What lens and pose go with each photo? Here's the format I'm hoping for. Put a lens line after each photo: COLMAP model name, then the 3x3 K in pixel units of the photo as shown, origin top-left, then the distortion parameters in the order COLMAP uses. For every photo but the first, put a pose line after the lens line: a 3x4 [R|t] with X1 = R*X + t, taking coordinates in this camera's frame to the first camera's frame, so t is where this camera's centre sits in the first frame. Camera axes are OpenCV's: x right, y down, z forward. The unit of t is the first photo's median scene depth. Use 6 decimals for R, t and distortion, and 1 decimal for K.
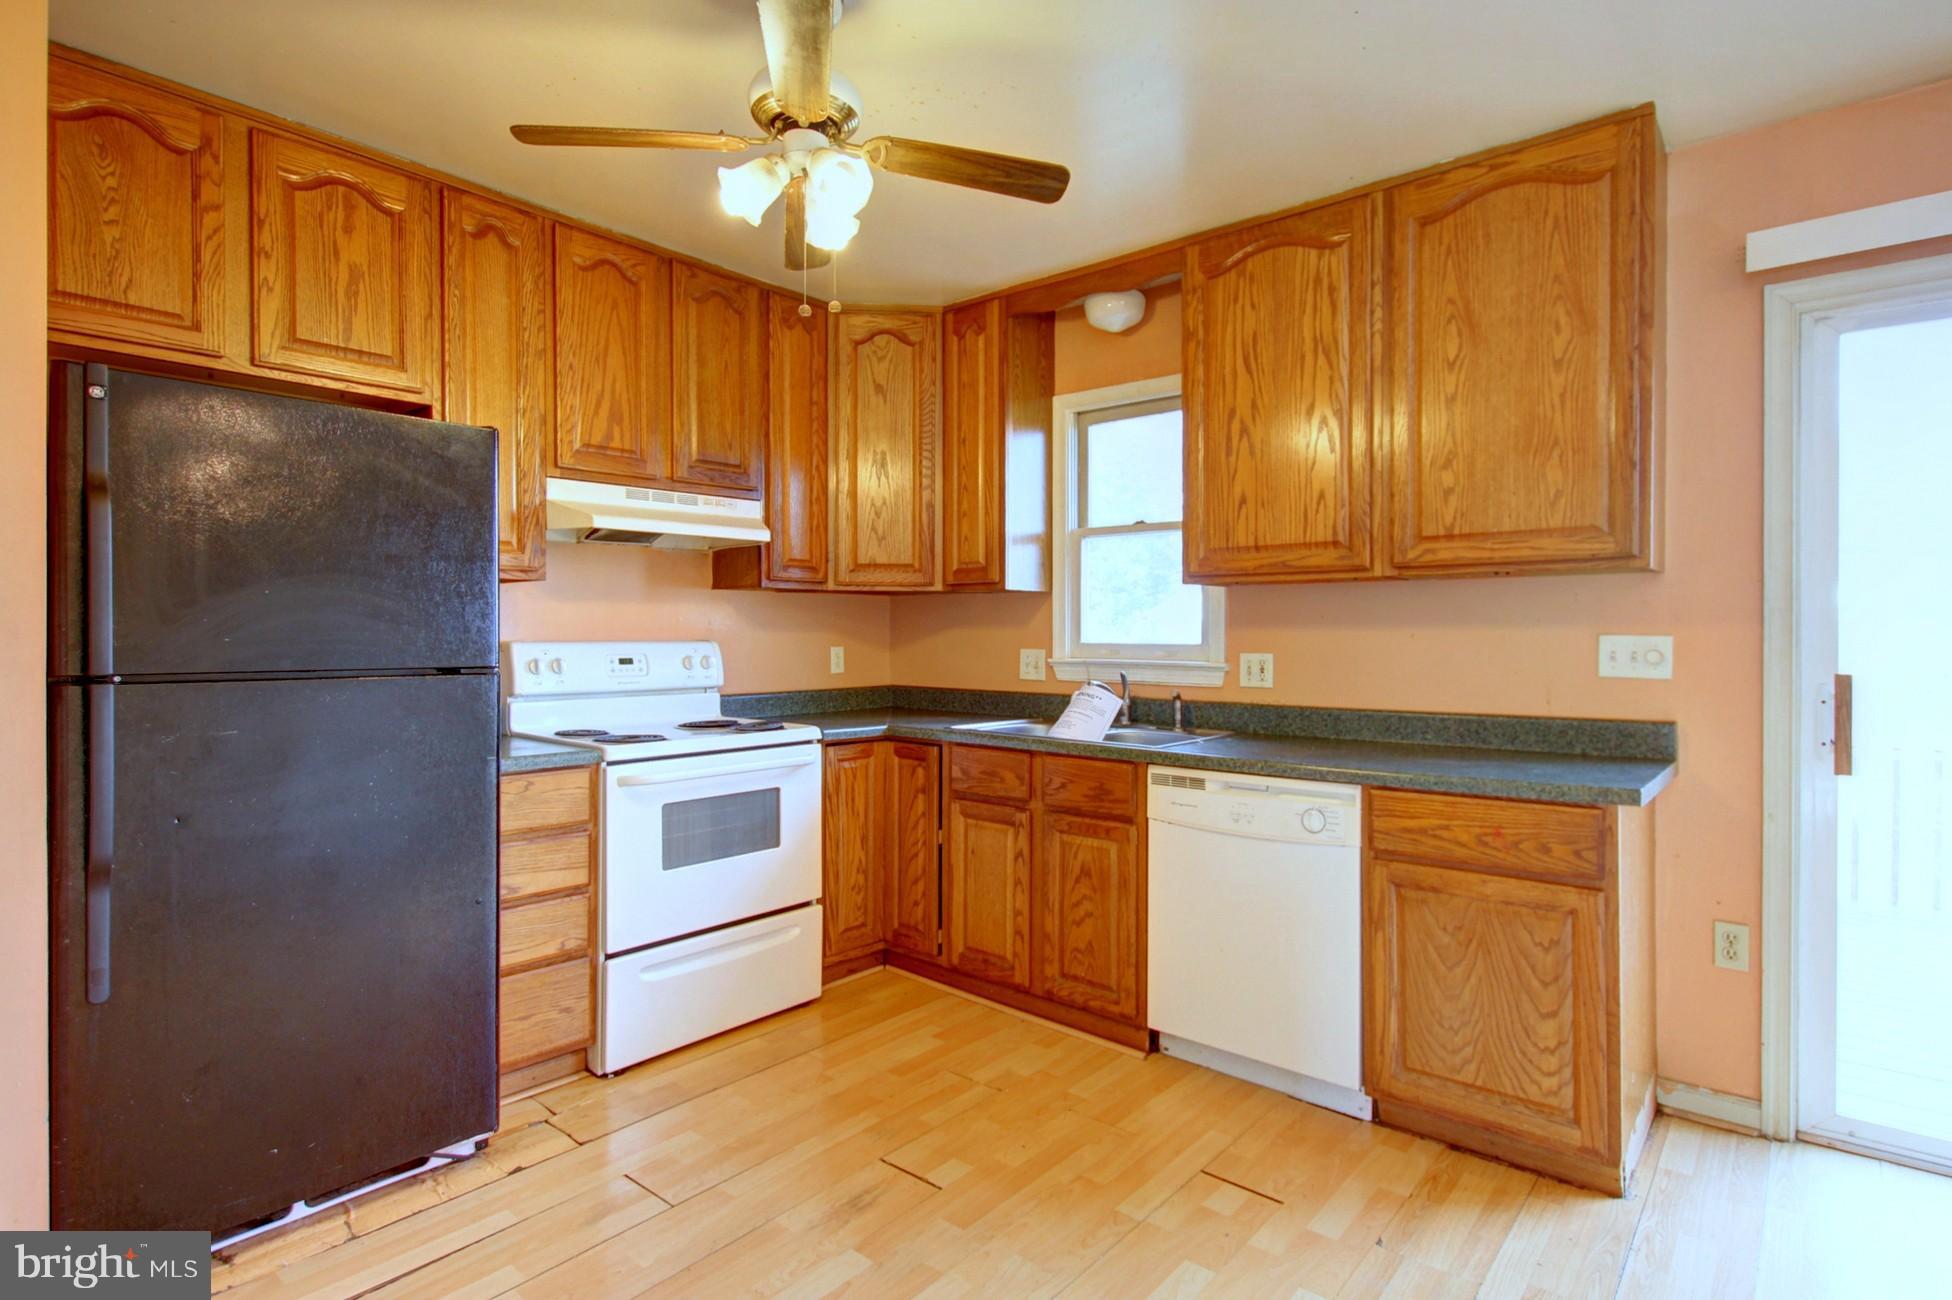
lens RADIAL K [[975.1, 0, 998.1], [0, 975.1, 636.8], [0, 0, 1]] dist [0.013657, -0.003937]
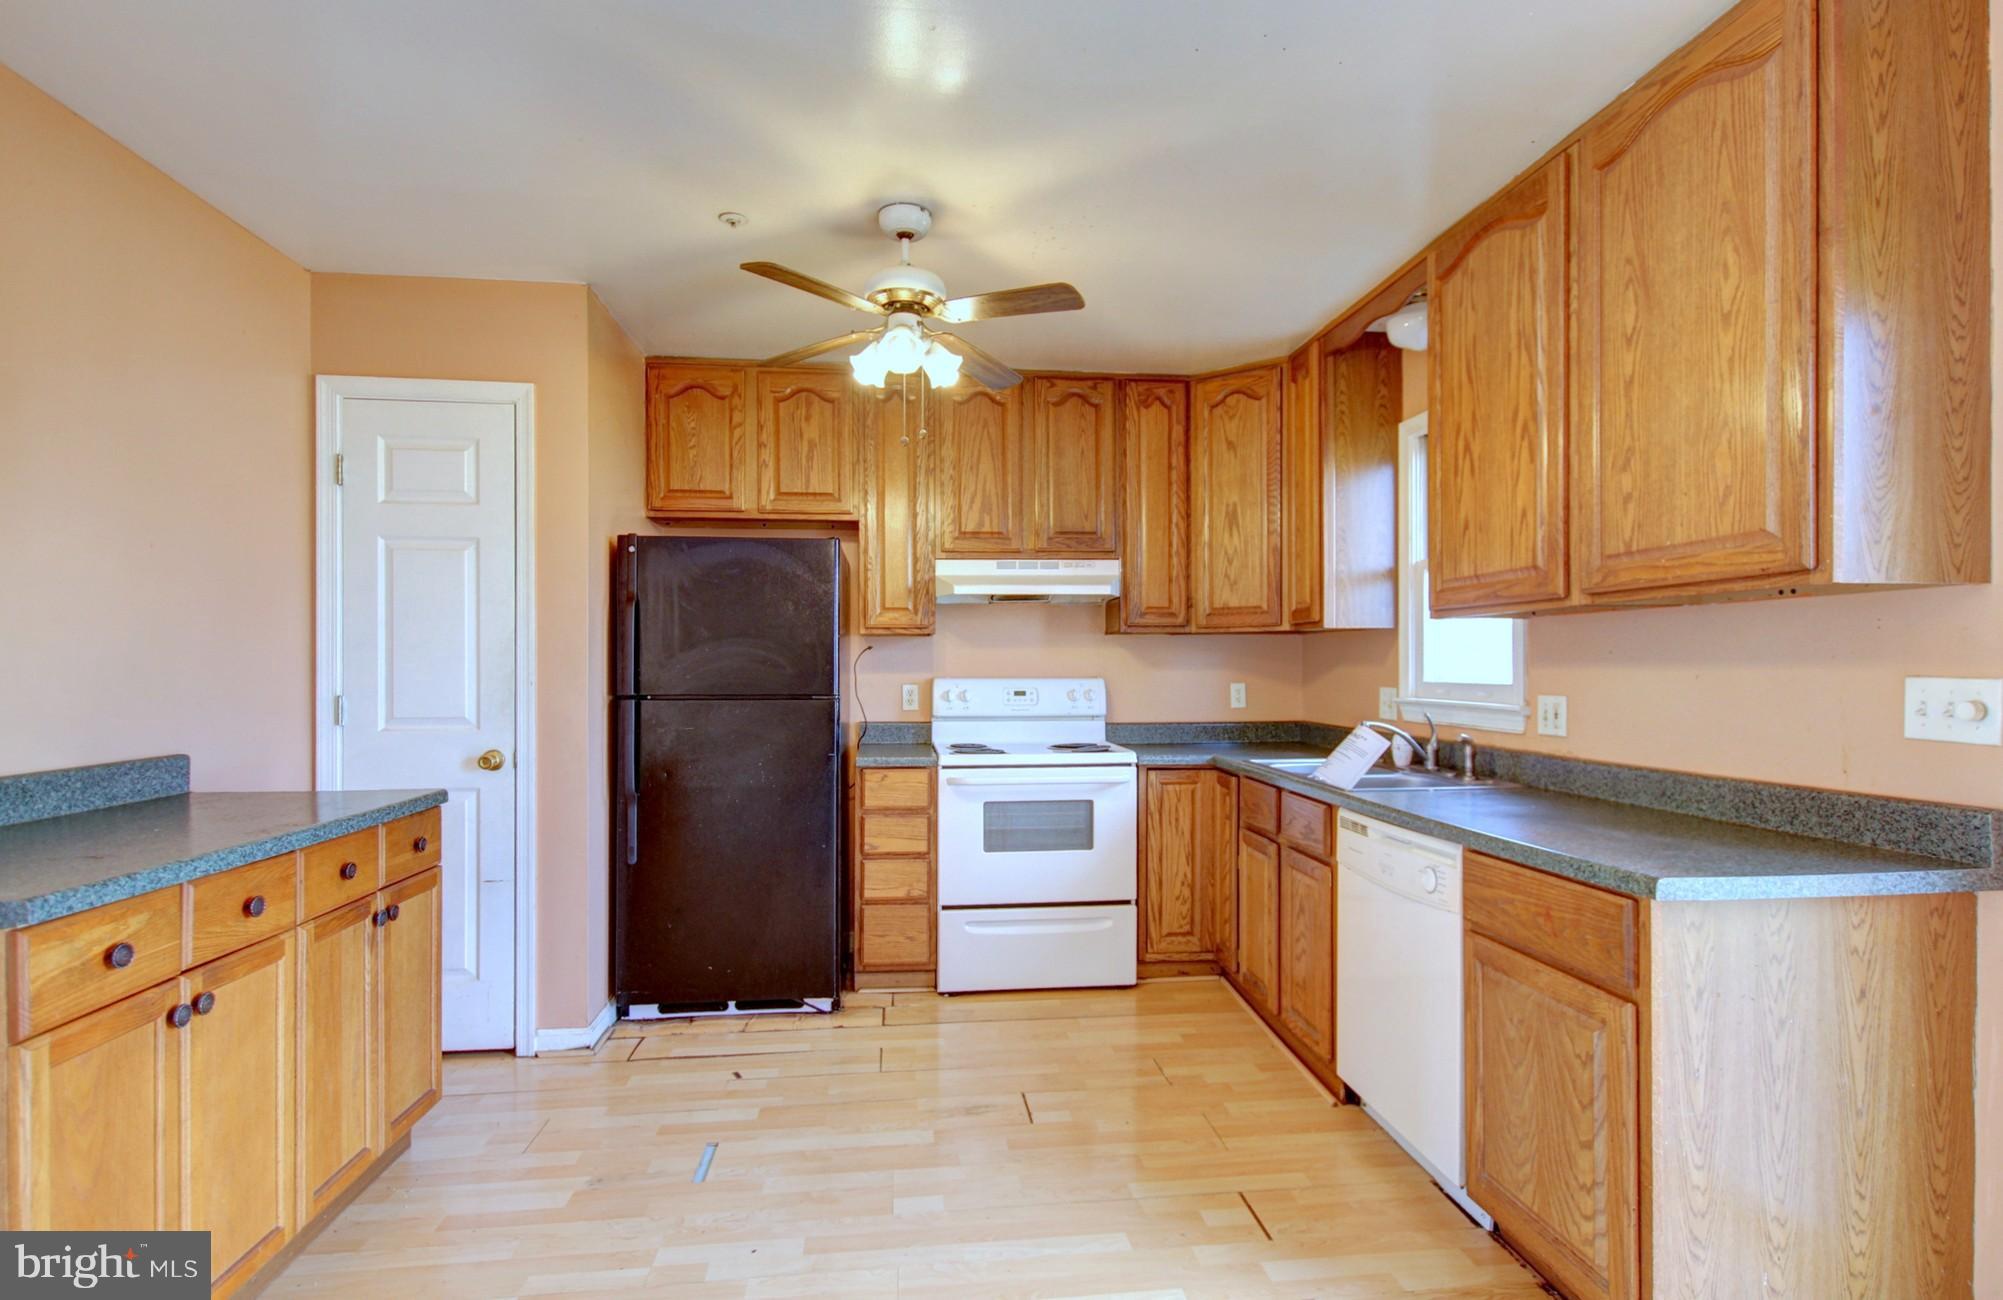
lens RADIAL K [[978.6, 0, 1023.7], [0, 978.6, 672.7], [0, 0, 1]] dist [0.006565, -0.000027]
pose [[0.734367, 0.001824, -0.678750, 0.598541], [0.000129, 0.999996, 0.002827, -0.006908], [0.678752, -0.002164, 0.734364, 0.065317]]
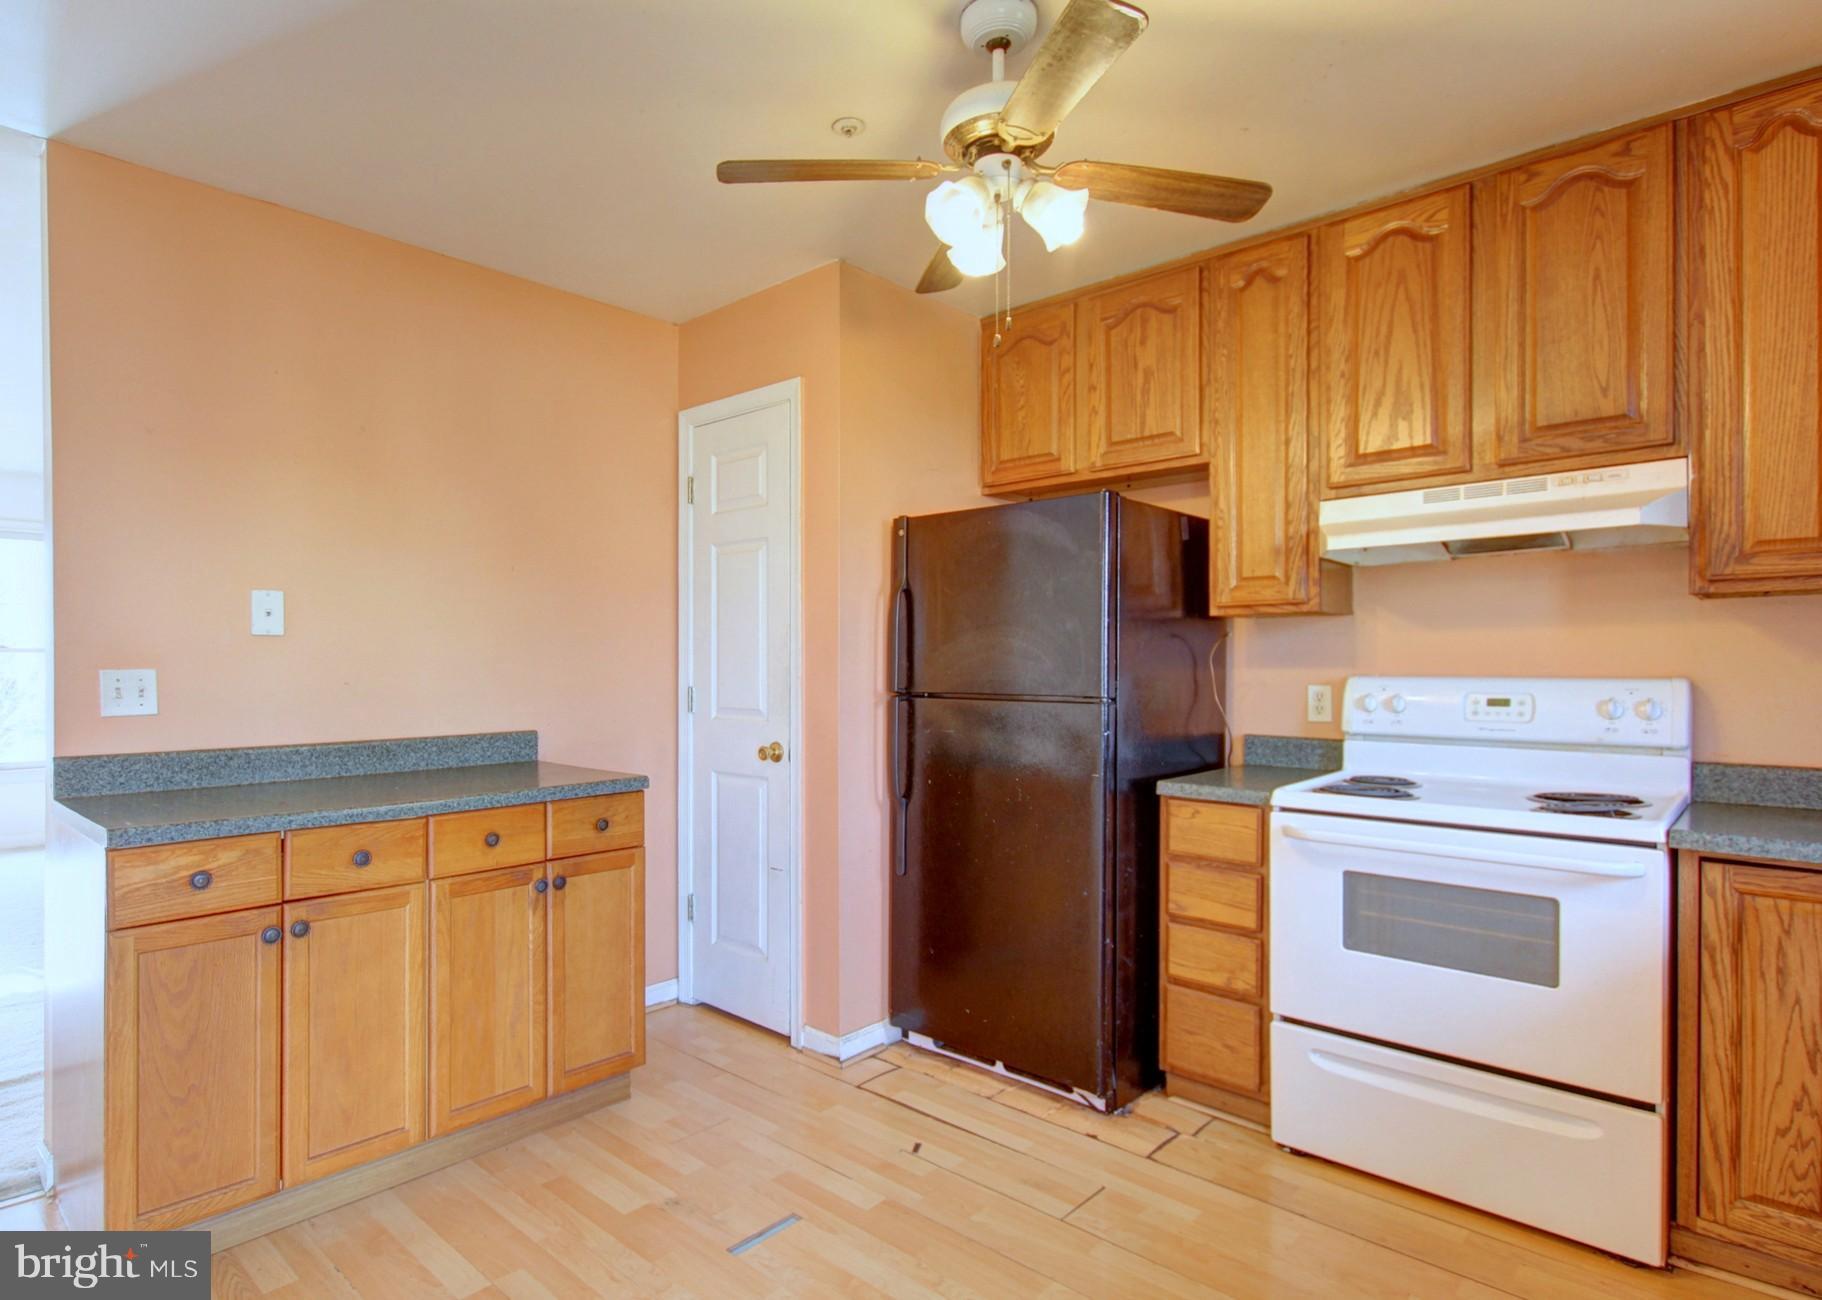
lens RADIAL K [[996.4, 0, 828.6], [0, 996.4, 669.0], [0, 0, 1]] dist [0.012345, -0.005990]
pose [[-0.077550, 0.006122, -0.996970, 0.557986], [0.000333, 0.999981, 0.006115, -0.008362], [0.996988, 0.000143, -0.077550, 0.627170]]
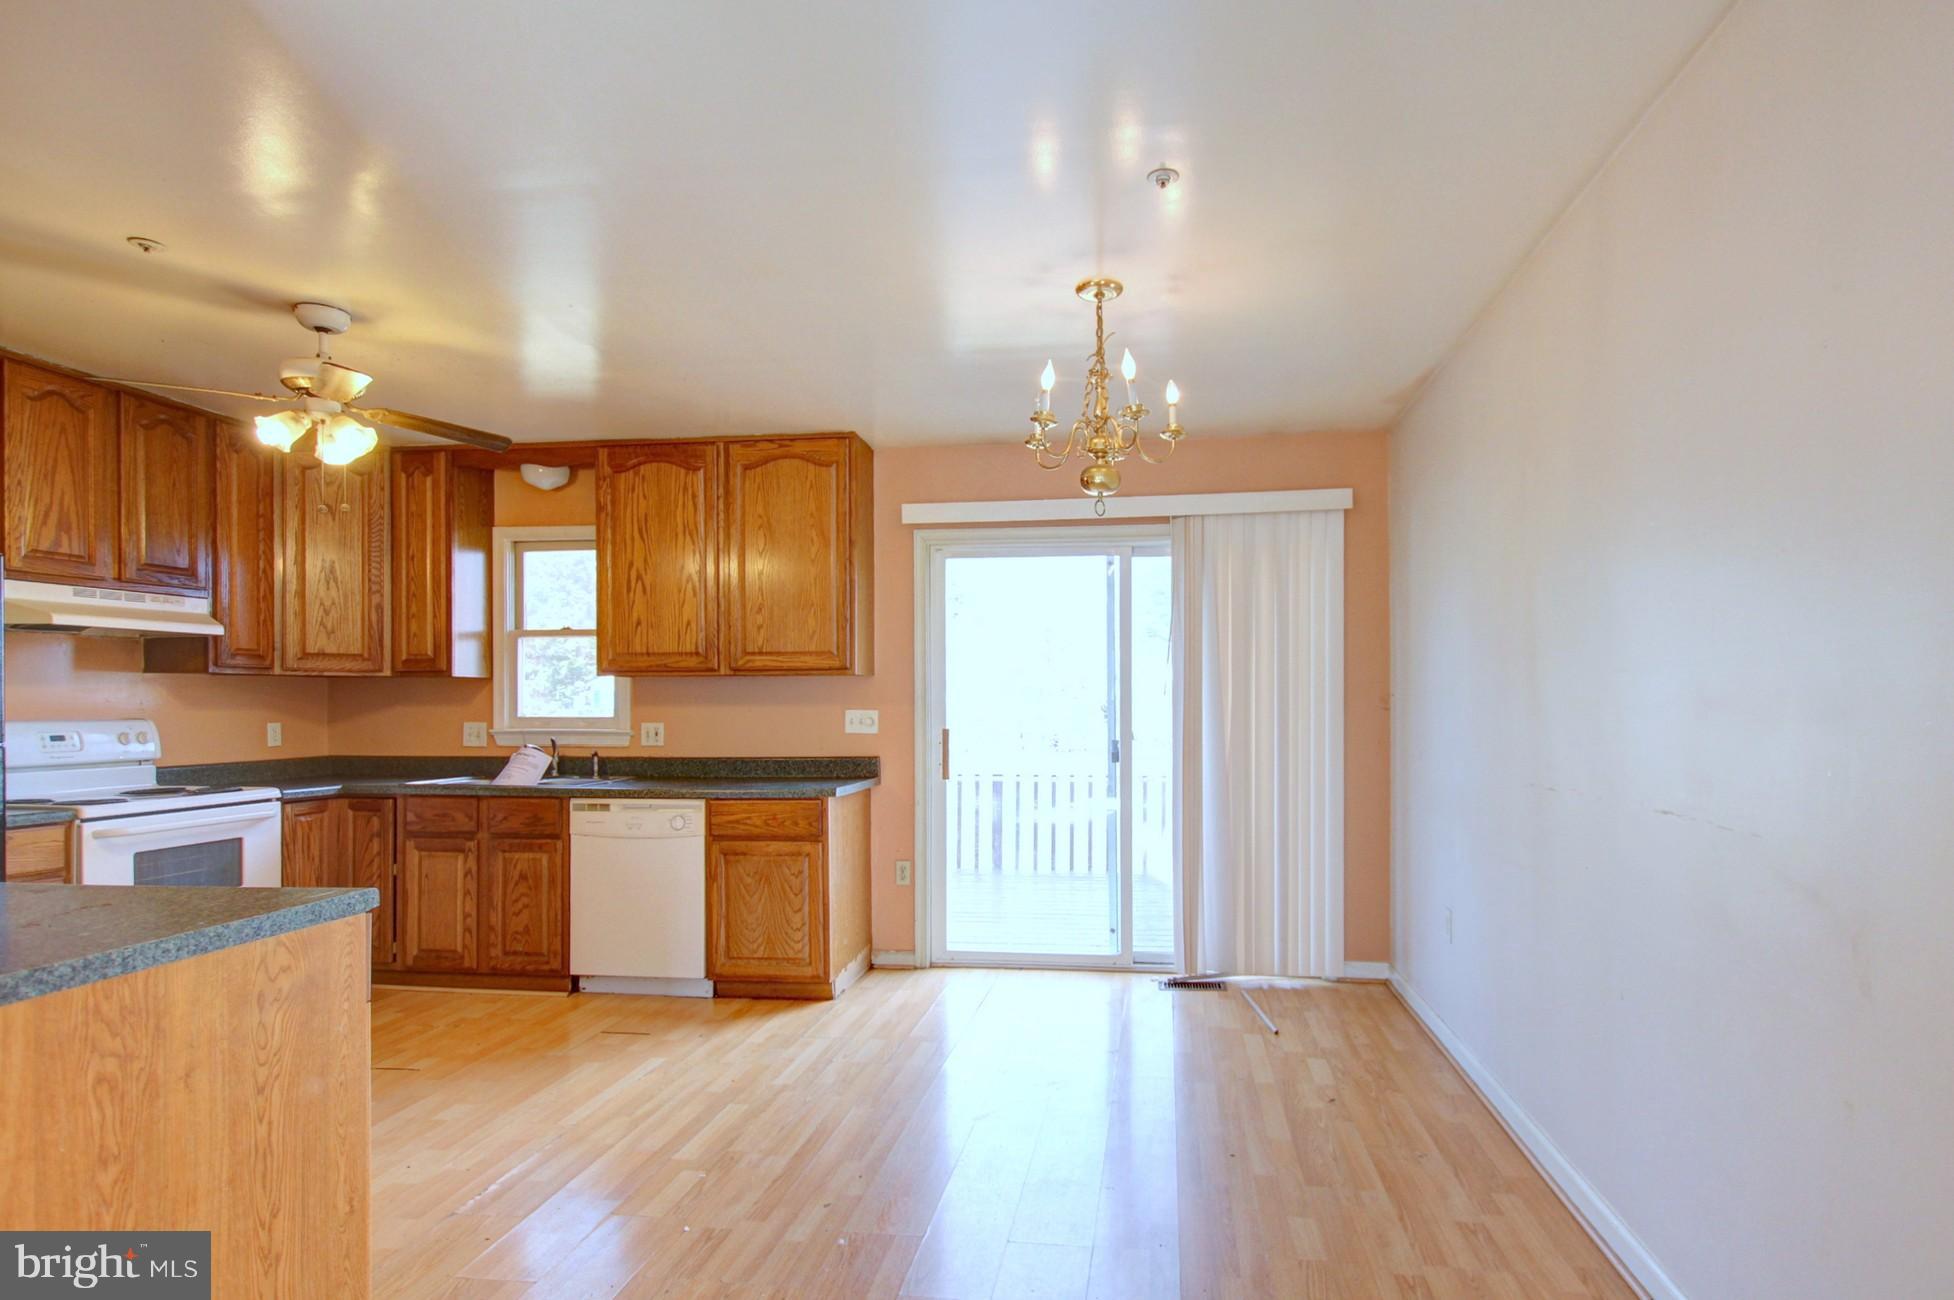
lens RADIAL K [[976.0, 0, 1025.9], [0, 976.0, 700.6], [0, 0, 1]] dist [0.013657, -0.003937]
pose [[0.843499, -0.002089, 0.537126, -0.063035], [0.005636, 0.999972, -0.004961, -0.007245], [-0.537101, 0.007212, 0.843487, -0.649348]]
